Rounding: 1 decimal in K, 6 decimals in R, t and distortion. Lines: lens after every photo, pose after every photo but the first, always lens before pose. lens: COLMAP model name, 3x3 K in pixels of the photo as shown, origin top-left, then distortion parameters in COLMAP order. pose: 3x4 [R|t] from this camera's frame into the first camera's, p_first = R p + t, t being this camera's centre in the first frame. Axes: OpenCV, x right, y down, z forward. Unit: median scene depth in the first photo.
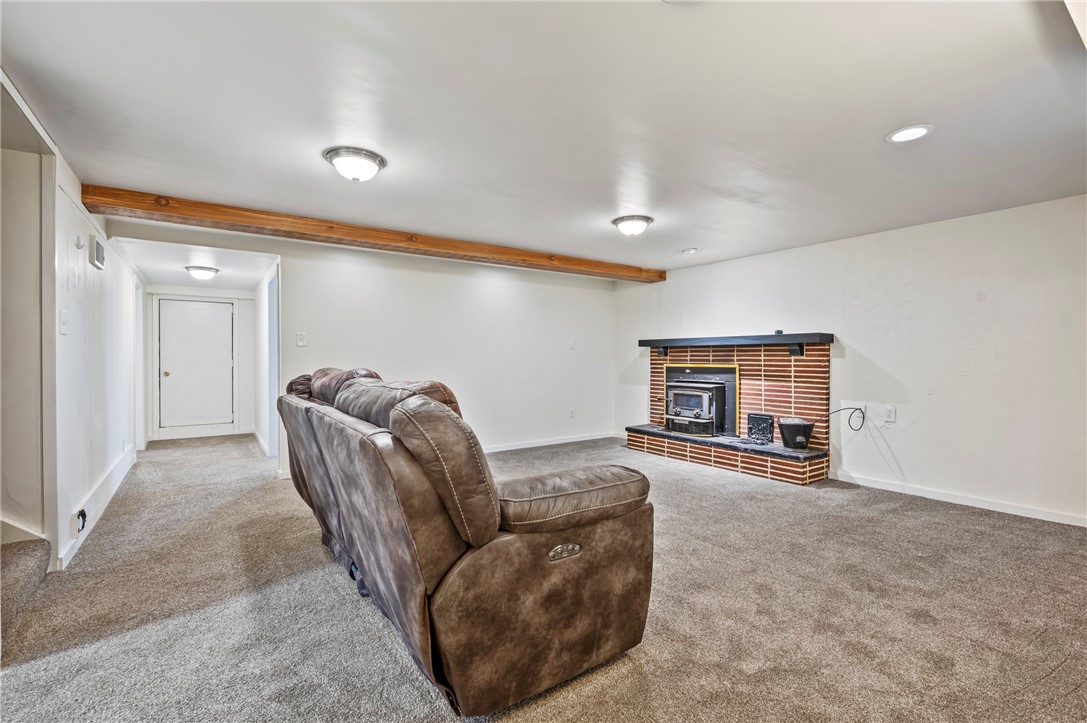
lens RADIAL K [[483.8, 0, 546.2], [0, 483.8, 362.4], [0, 0, 1]] dist [-0.000762, -0.000074]
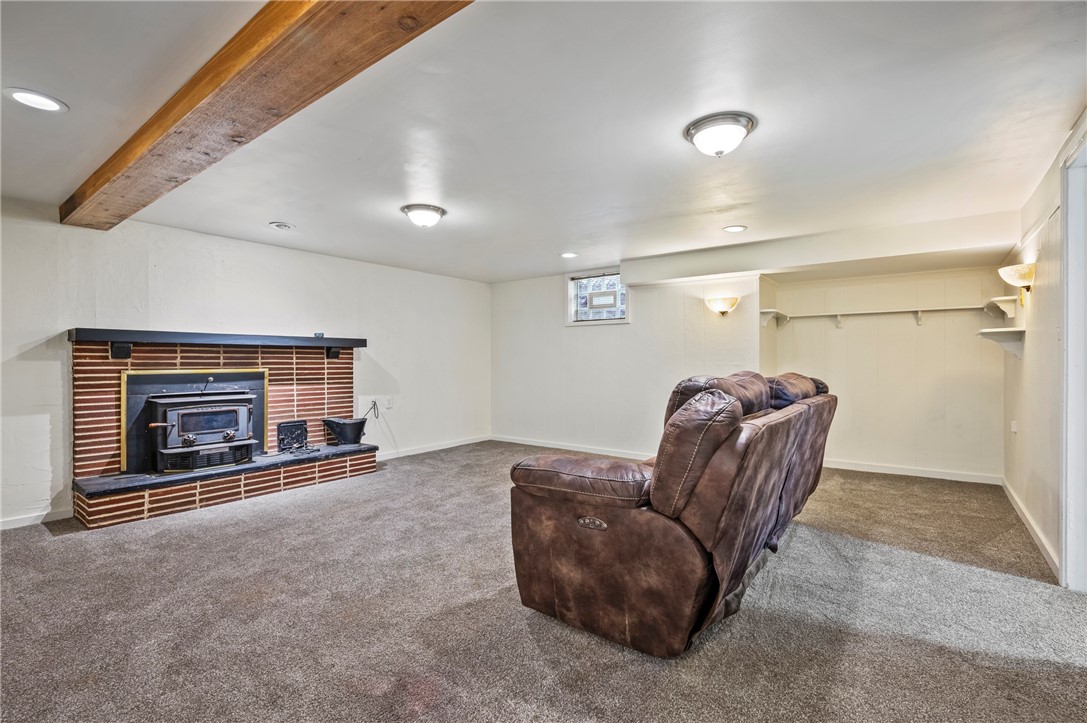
lens RADIAL K [[483.8, 0, 546.1], [0, 483.8, 359.7], [0, 0, 1]] dist [-0.000762, -0.000074]
pose [[-0.310321, 0.006511, 0.950610, -0.589187], [0.013259, 0.999909, -0.002520, -0.002626], [-0.950539, 0.011823, -0.310379, 0.820757]]
